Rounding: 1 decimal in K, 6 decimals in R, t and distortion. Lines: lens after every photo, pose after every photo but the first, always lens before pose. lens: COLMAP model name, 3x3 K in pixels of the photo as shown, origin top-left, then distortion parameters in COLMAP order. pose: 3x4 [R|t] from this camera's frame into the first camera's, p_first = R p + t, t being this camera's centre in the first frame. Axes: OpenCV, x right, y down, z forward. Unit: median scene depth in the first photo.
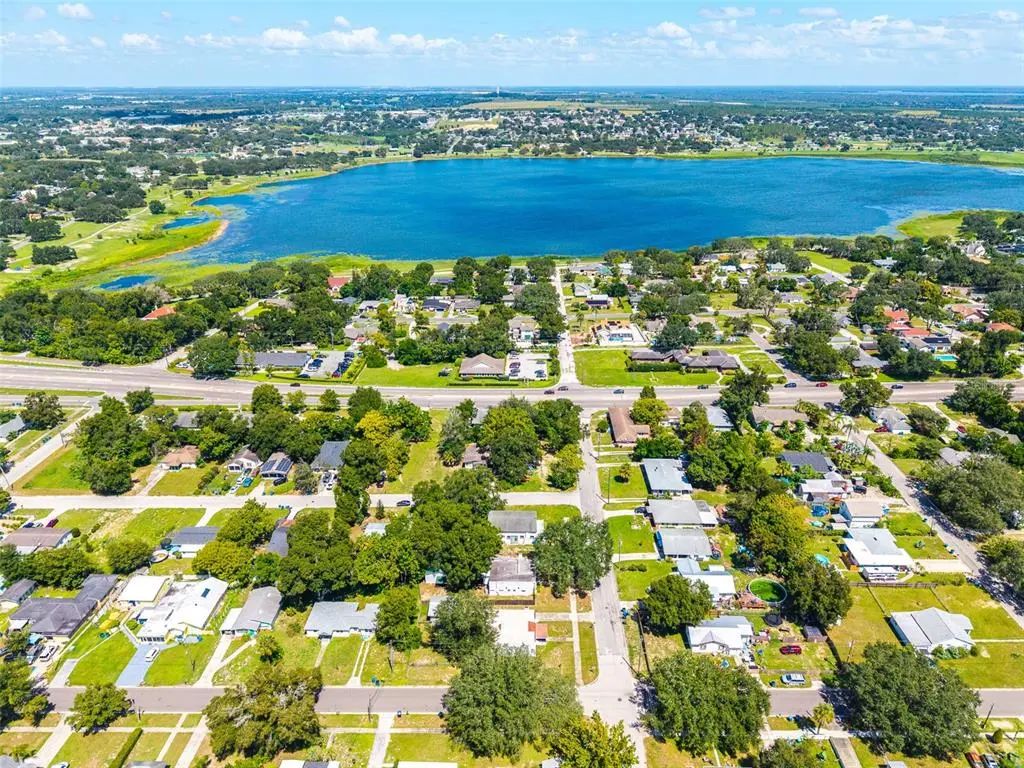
lens RADIAL K [[679.8, 0, 512.0], [0, 679.8, 384.0], [0, 0, 1]] dist [0.058951, -0.001475]
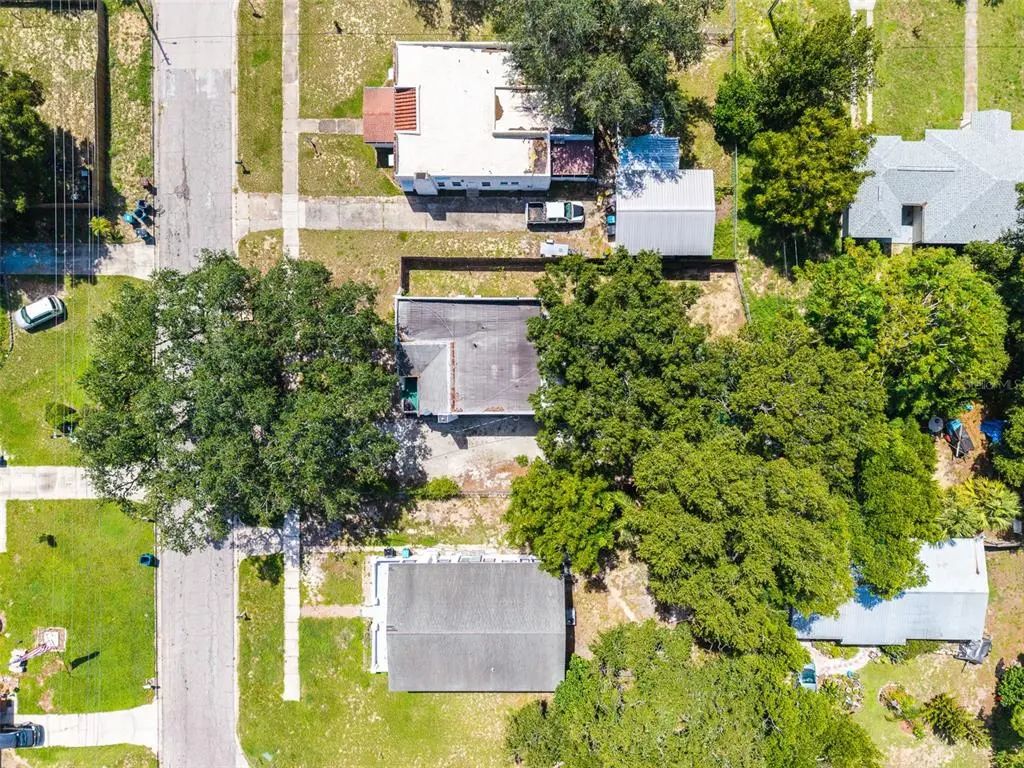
lens RADIAL K [[685.0, 0, 517.5], [0, 685.0, 380.8], [0, 0, 1]] dist [0.021326, -0.024786]
pose [[-0.999565, 0.027045, 0.011768, -0.024868], [-0.000238, -0.406386, 0.913701, -0.014048], [0.029493, 0.913301, 0.406216, 0.885505]]
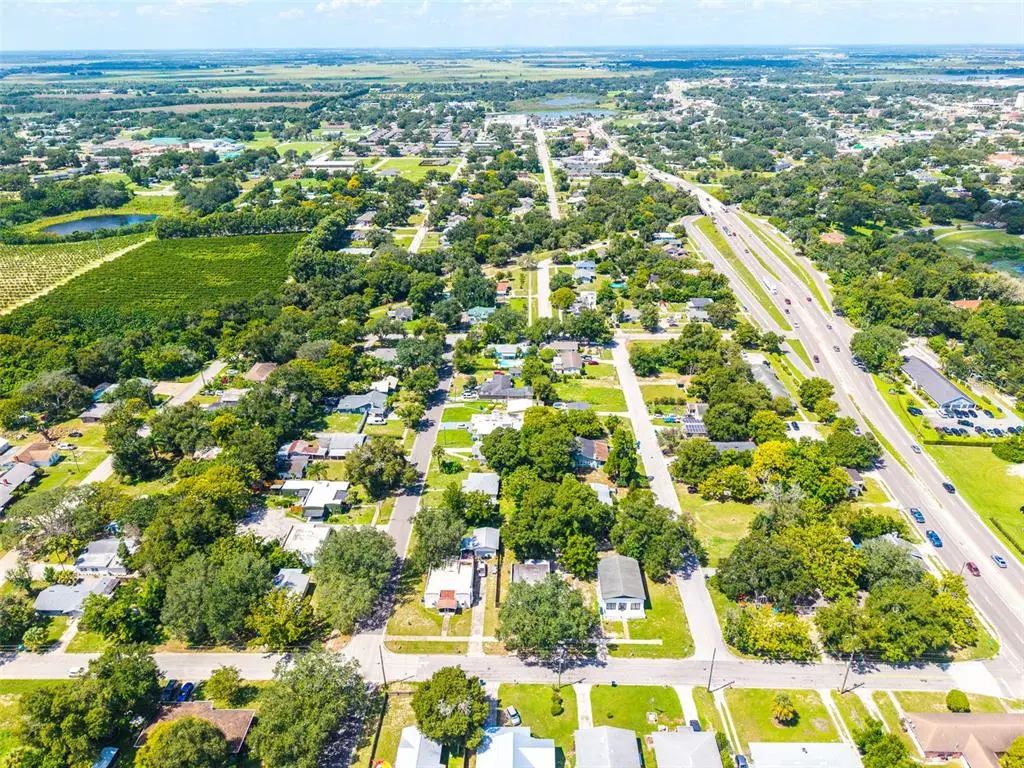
lens RADIAL K [[685.0, 0, 517.5], [0, 685.0, 380.8], [0, 0, 1]] dist [0.021326, -0.024786]
pose [[0.020195, 0.451078, -0.892256, 0.721202], [-0.401080, 0.821135, 0.406045, -0.328094], [0.915820, 0.349666, 0.197501, 0.702490]]
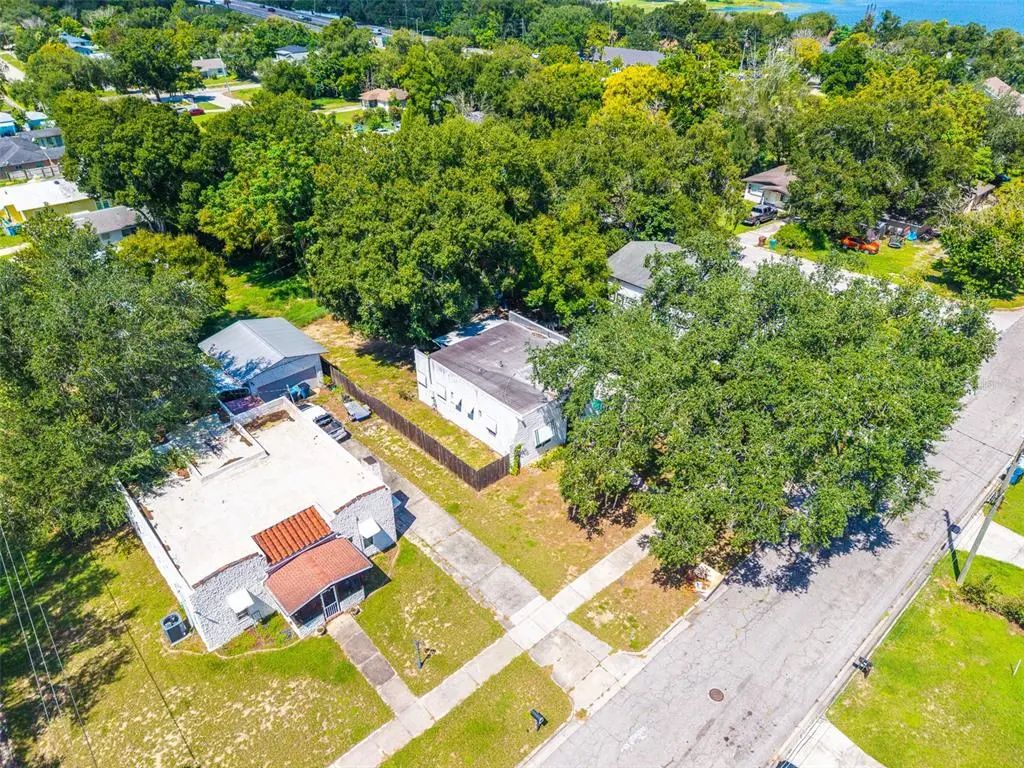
lens RADIAL K [[685.0, 0, 517.5], [0, 685.0, 380.8], [0, 0, 1]] dist [0.021326, -0.024786]
pose [[0.690223, 0.388531, -0.610438, 0.172779], [-0.291425, 0.921435, 0.256960, 0.209726], [0.662317, 0.000537, 0.749224, 0.794181]]
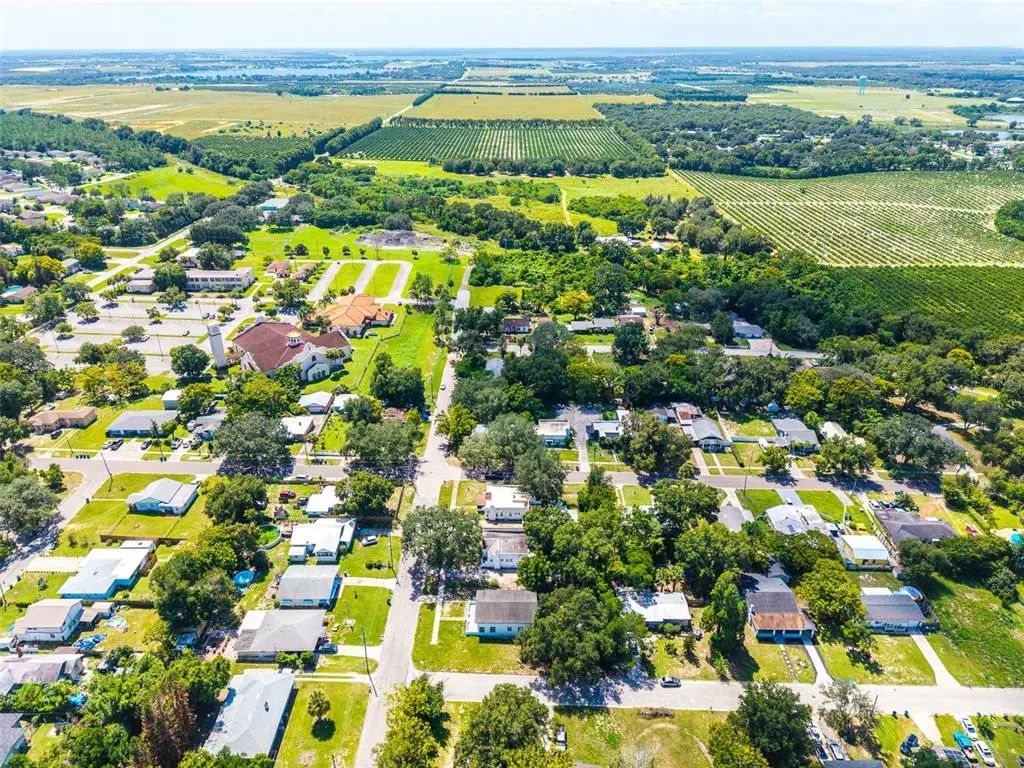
lens RADIAL K [[685.0, 0, 517.5], [0, 685.0, 380.8], [0, 0, 1]] dist [0.021326, -0.024786]
pose [[-0.999540, 0.020709, -0.022152, -0.001132], [-0.003977, 0.634683, 0.772762, -0.660053], [0.030062, 0.772495, -0.634309, 1.458481]]
